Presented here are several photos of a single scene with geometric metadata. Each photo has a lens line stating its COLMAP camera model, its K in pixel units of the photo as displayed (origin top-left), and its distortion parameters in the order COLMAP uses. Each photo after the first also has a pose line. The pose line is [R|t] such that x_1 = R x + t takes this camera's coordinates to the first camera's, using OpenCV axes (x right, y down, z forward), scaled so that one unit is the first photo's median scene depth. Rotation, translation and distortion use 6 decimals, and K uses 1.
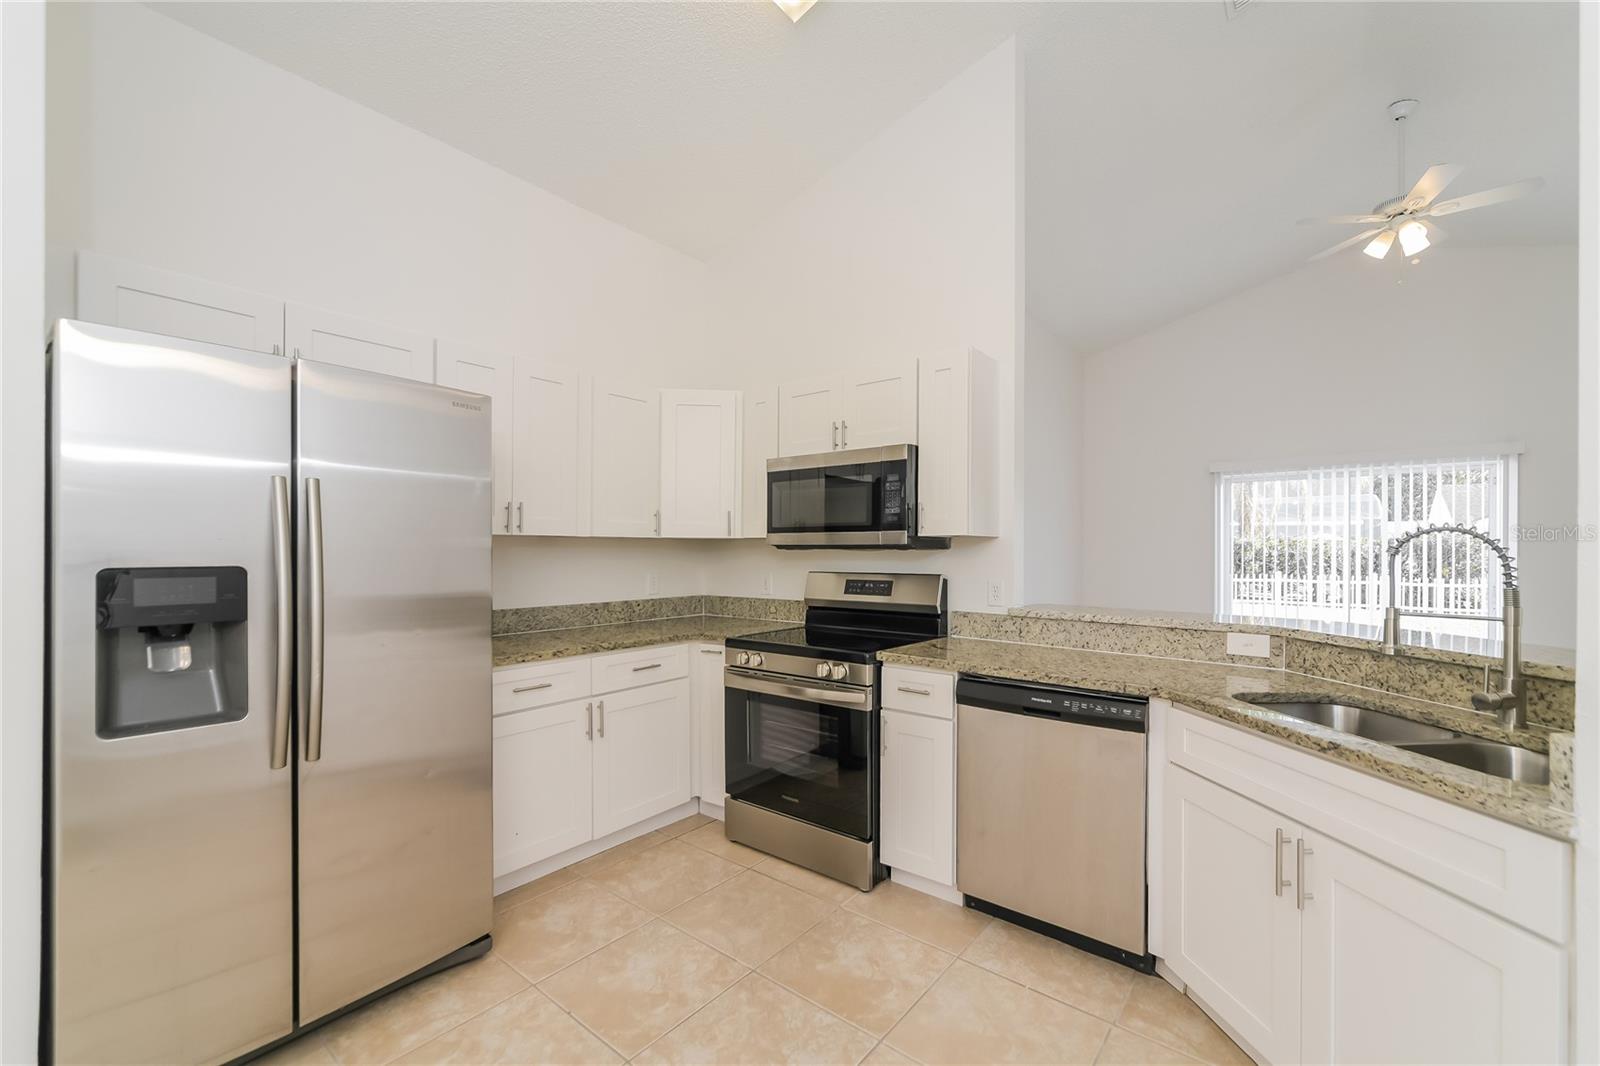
lens RADIAL K [[650.1, 0, 797.3], [0, 650.1, 549.7], [0, 0, 1]] dist [-0.007791, 0.001020]
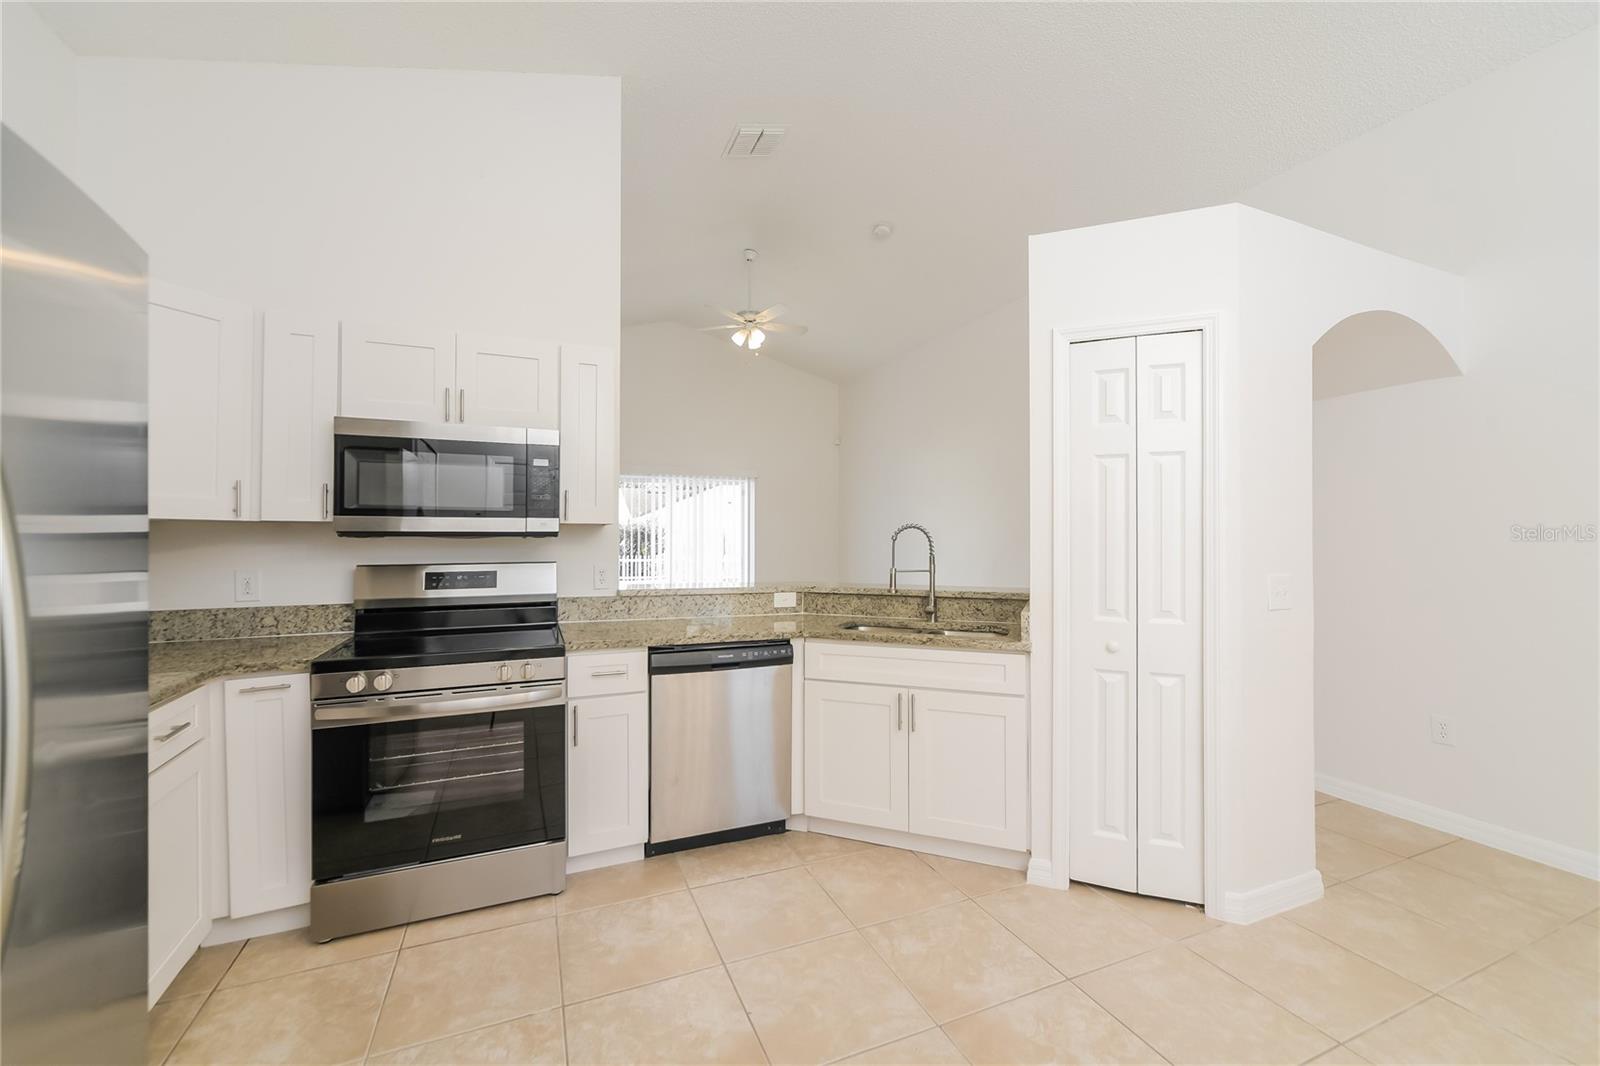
lens RADIAL K [[650.1, 0, 798.4], [0, 650.1, 529.6], [0, 0, 1]] dist [-0.007791, 0.001020]
pose [[0.469985, 0.007027, 0.882647, -0.604594], [-0.000697, 0.999971, -0.007590, -0.005730], [-0.882674, 0.002952, 0.469976, 0.242895]]
